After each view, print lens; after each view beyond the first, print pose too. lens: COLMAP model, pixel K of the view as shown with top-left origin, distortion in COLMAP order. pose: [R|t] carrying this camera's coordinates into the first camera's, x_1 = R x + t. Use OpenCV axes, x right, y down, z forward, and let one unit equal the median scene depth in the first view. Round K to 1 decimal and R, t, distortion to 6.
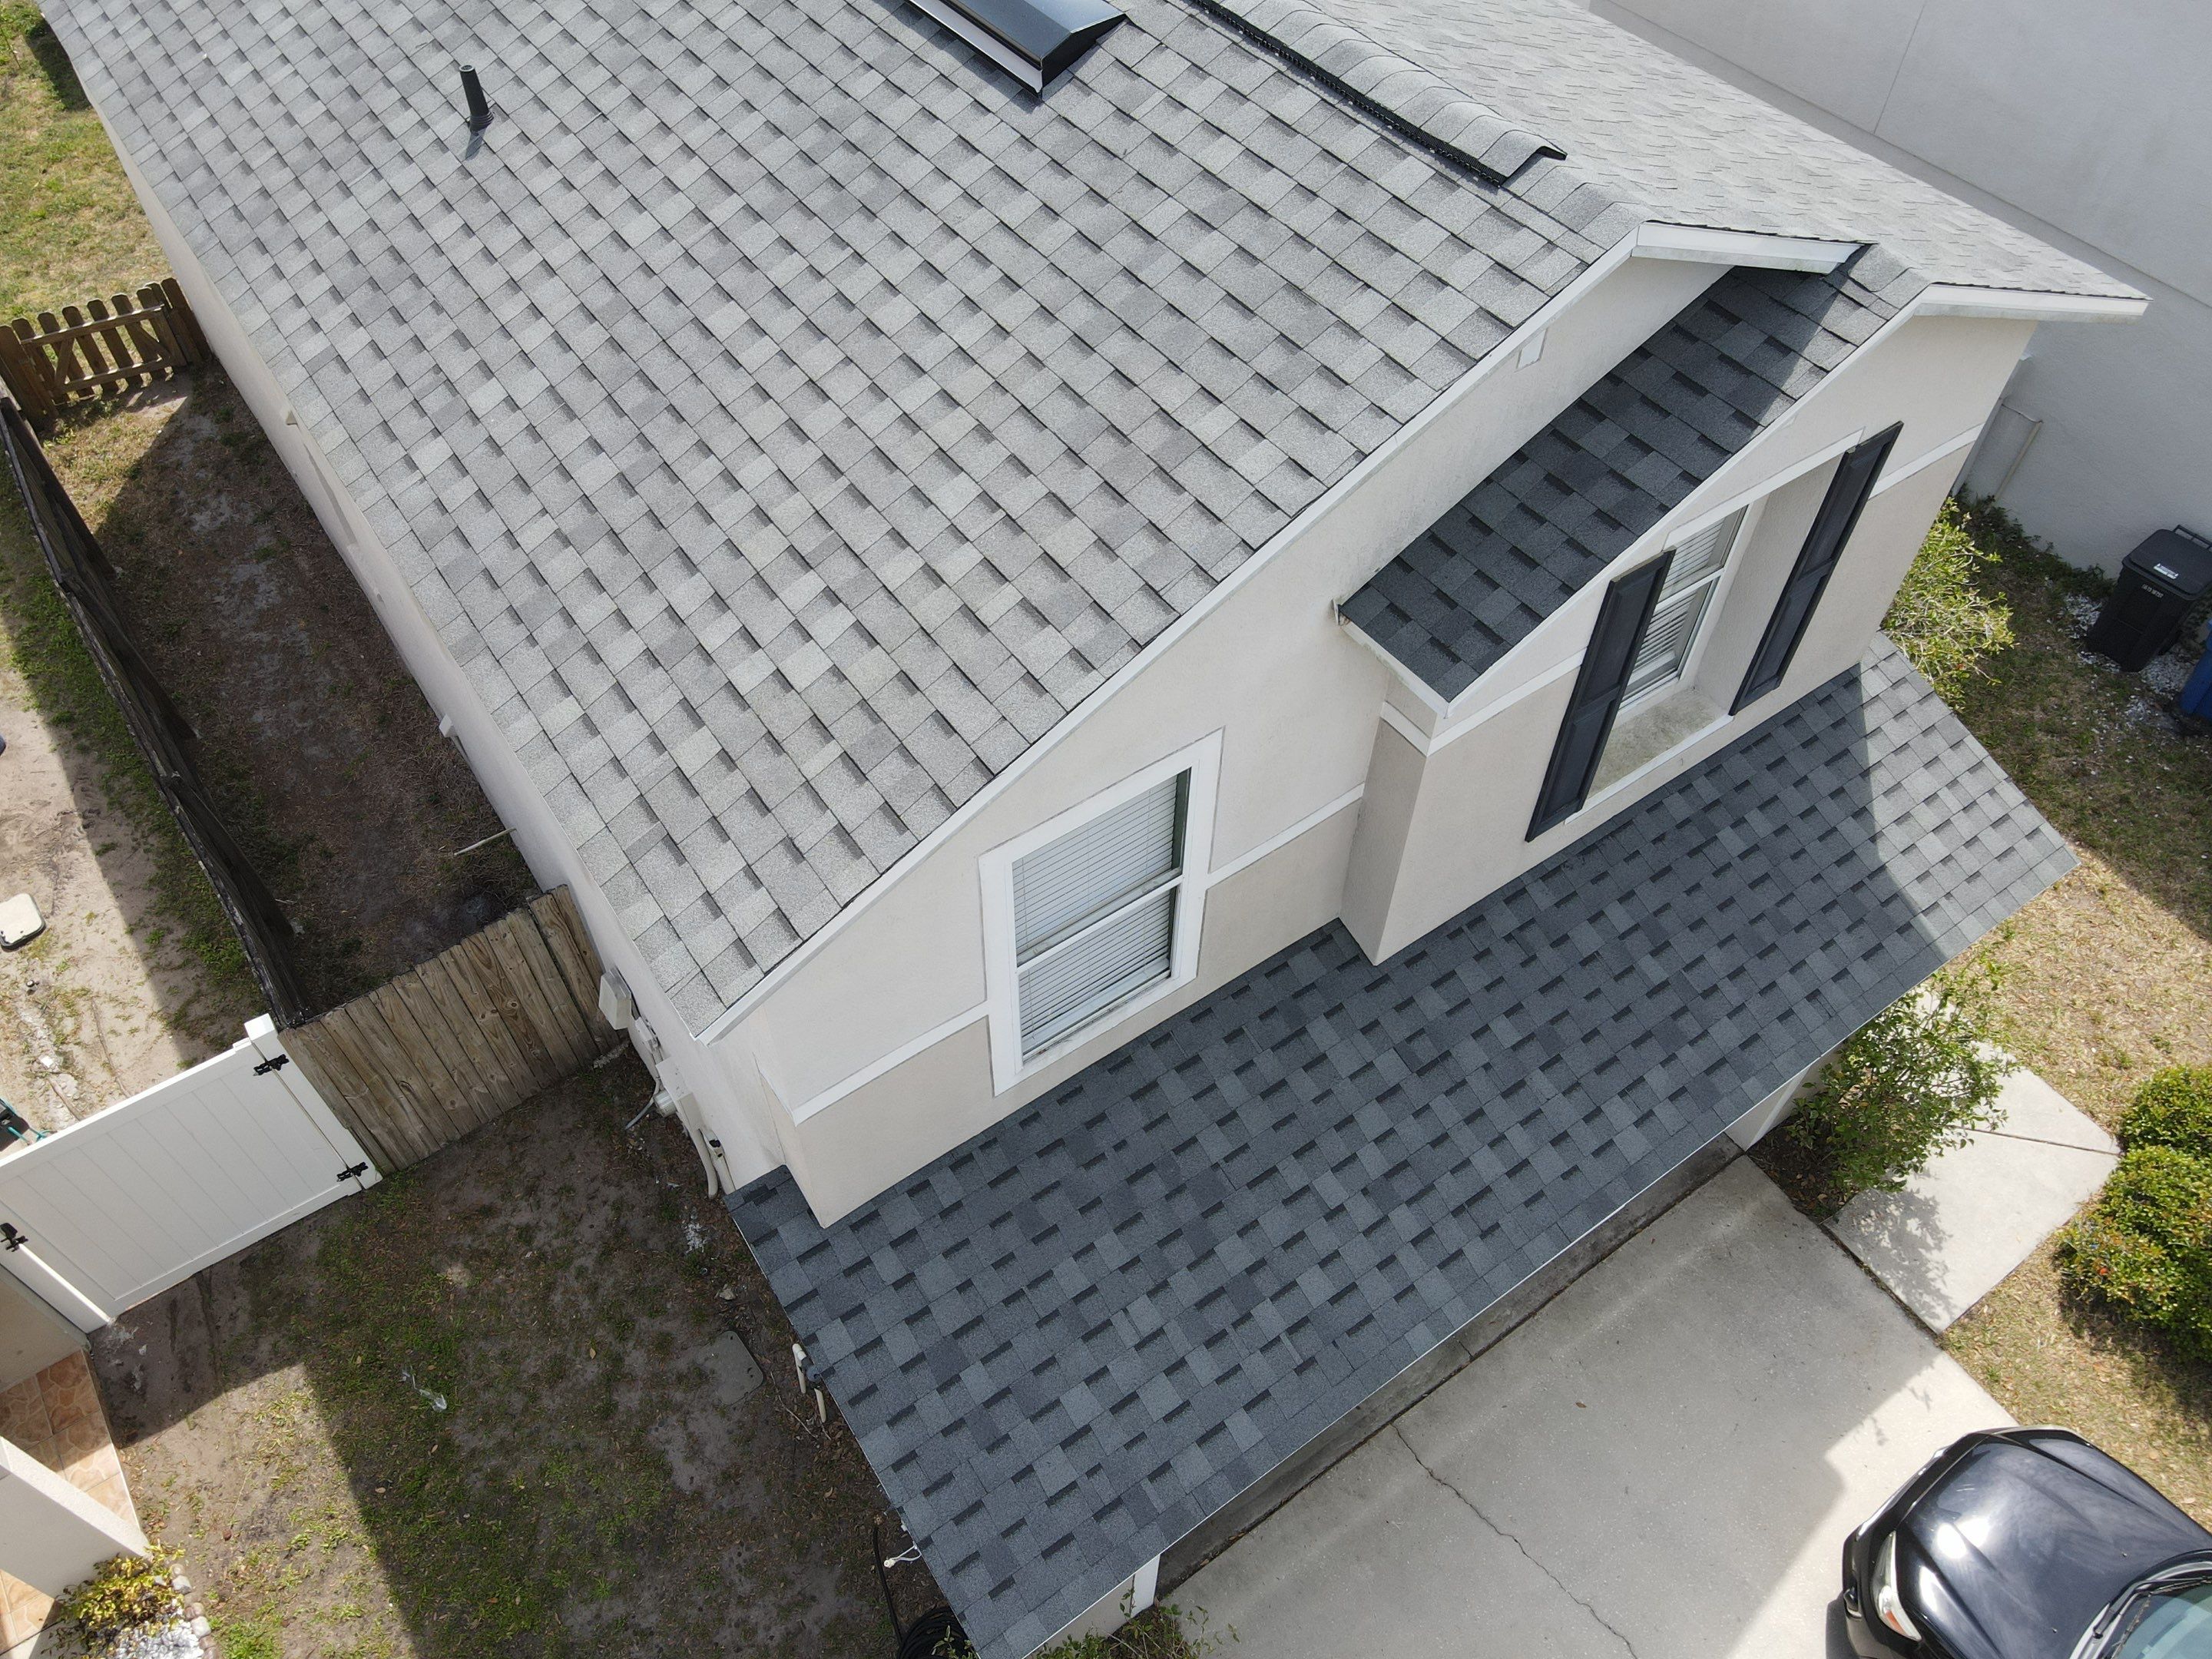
lens RADIAL K [[1629.4, 0, 1078.4], [0, 1629.4, 811.1], [0, 0, 1]] dist [0.000051, 0.011442]
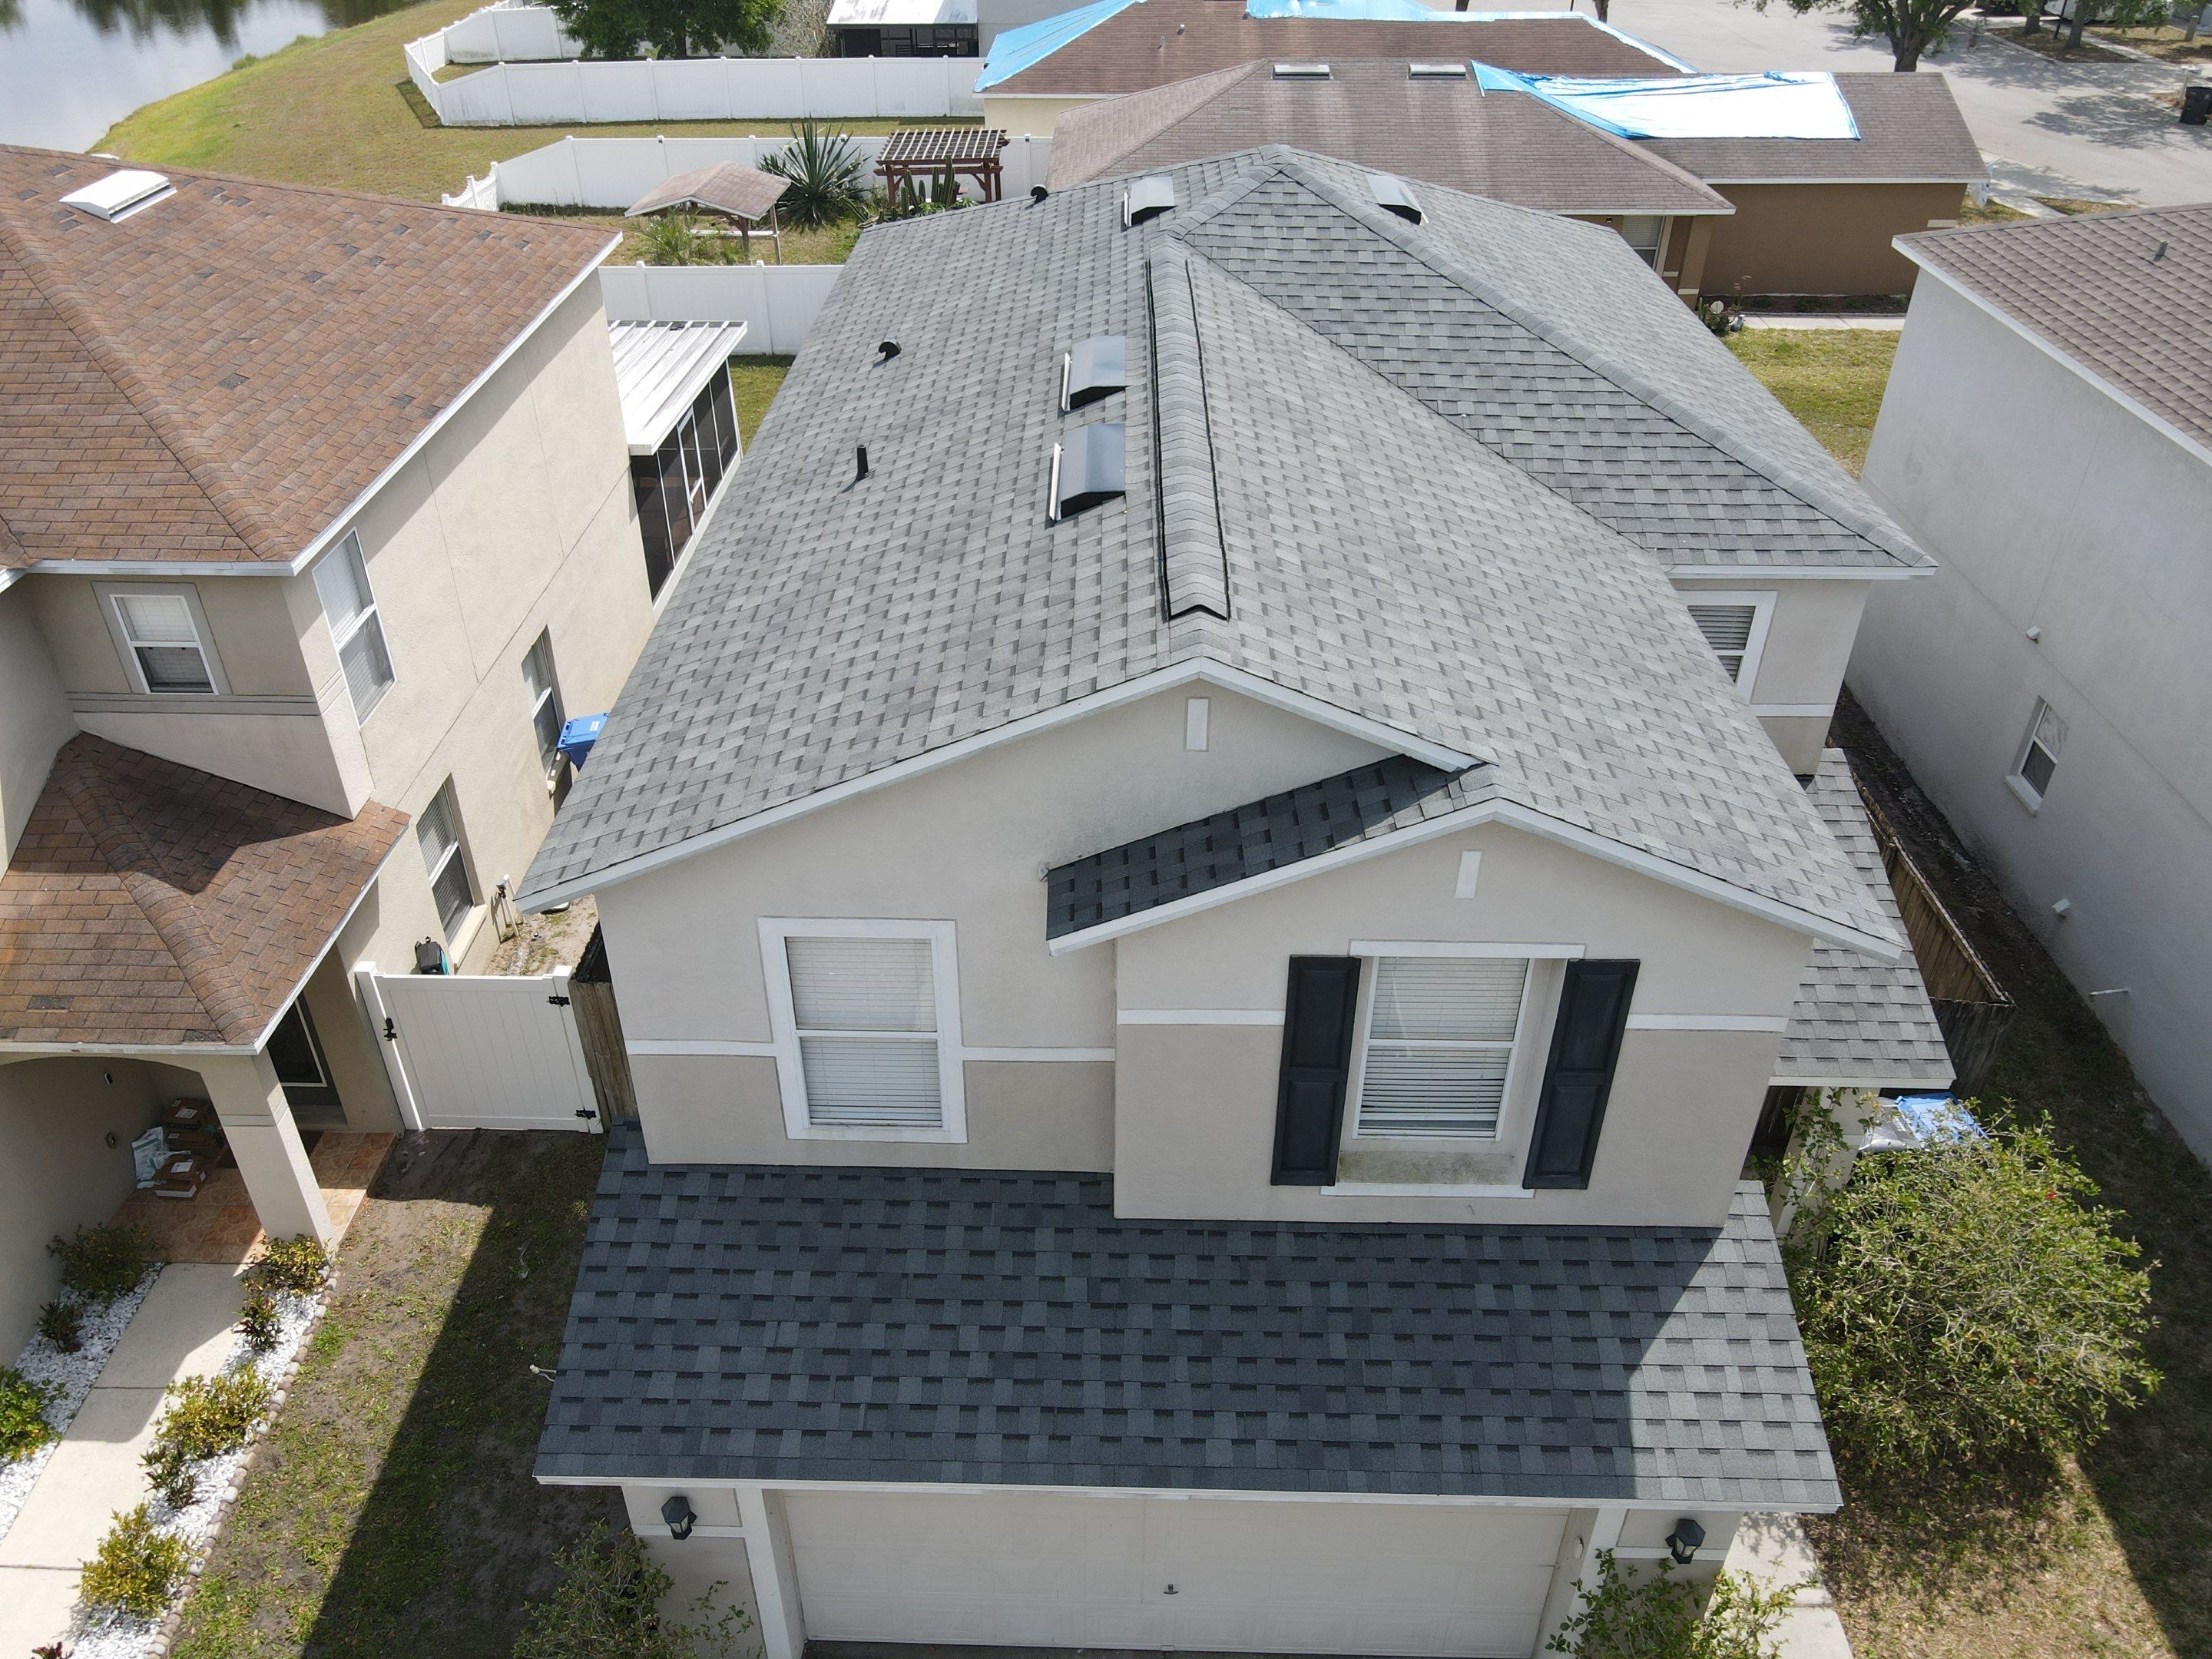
lens RADIAL K [[1629.4, 0, 1084.4], [0, 1629.4, 812.9], [0, 0, 1]] dist [0.000051, 0.011442]
pose [[0.807671, 0.324219, -0.492494, 0.751111], [-0.453689, 0.875207, -0.167867, 0.049351], [0.376608, 0.359020, 0.853973, -0.200203]]
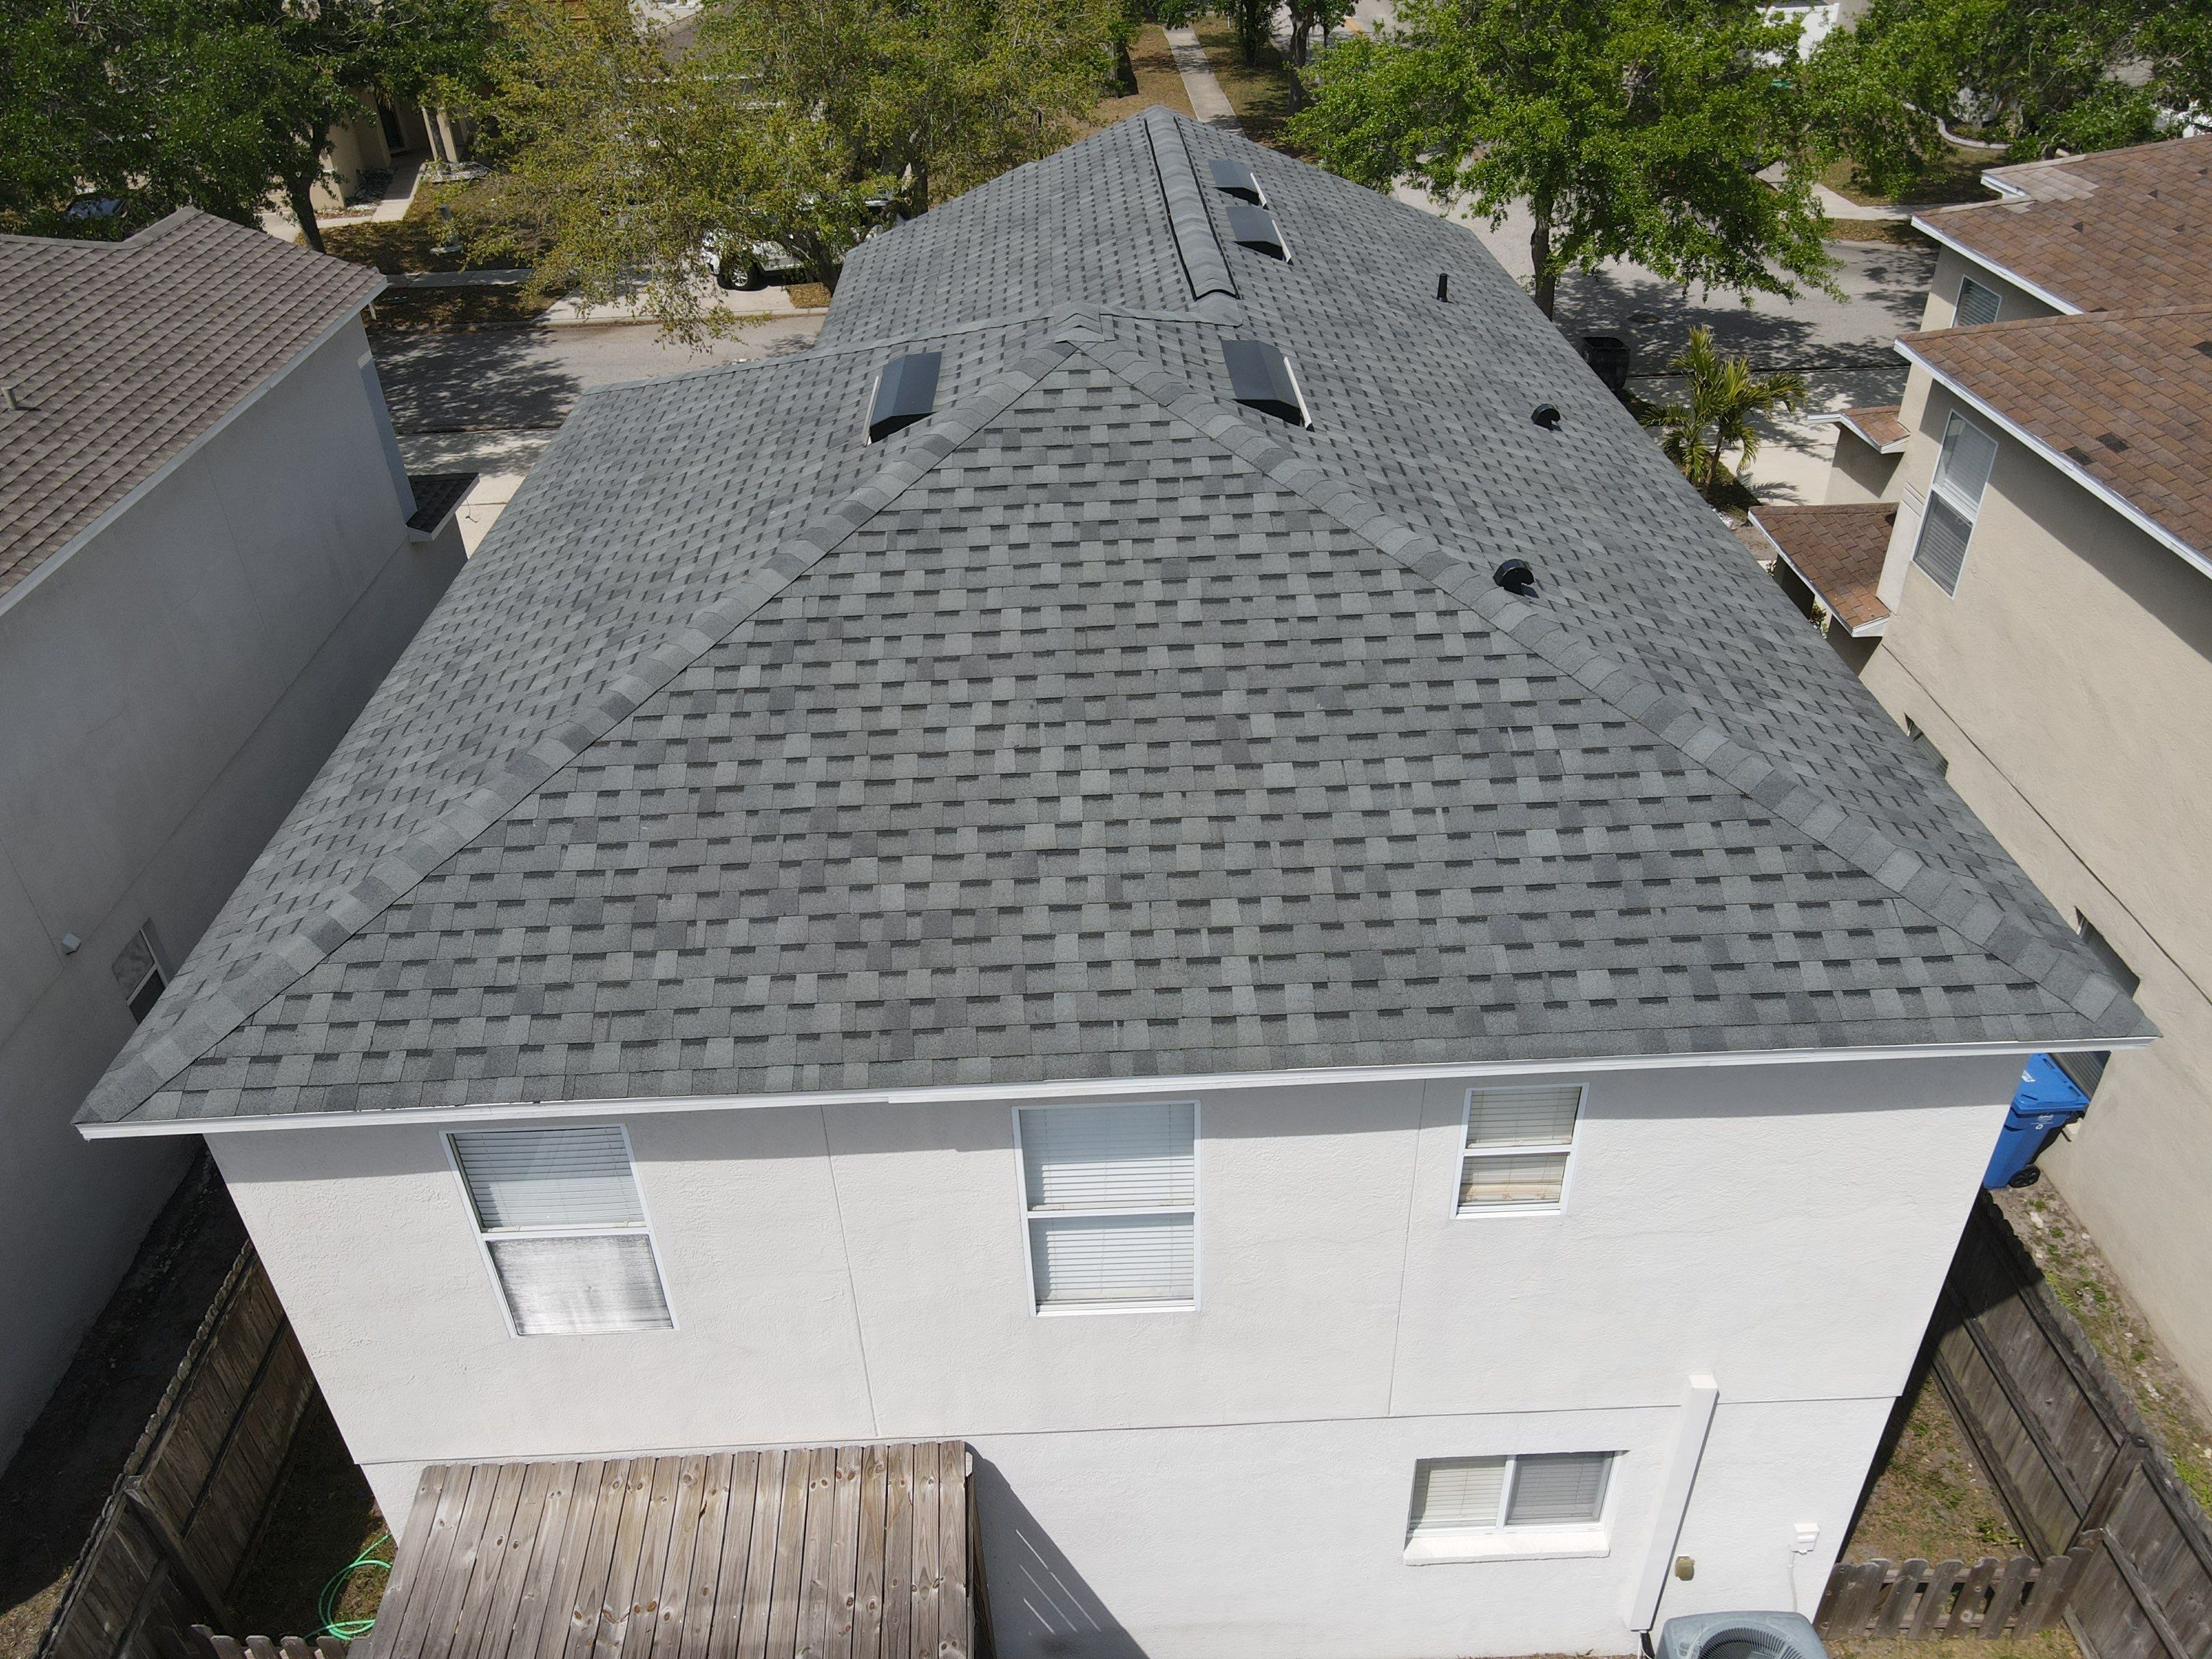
lens RADIAL K [[1629.4, 0, 1063.7], [0, 1629.4, 809.2], [0, 0, 1]] dist [0.000051, 0.011442]
pose [[-0.826706, -0.282317, 0.486676, -1.164776], [0.459059, 0.161662, 0.873573, -2.344753], [-0.325302, 0.945601, -0.004047, 1.796692]]
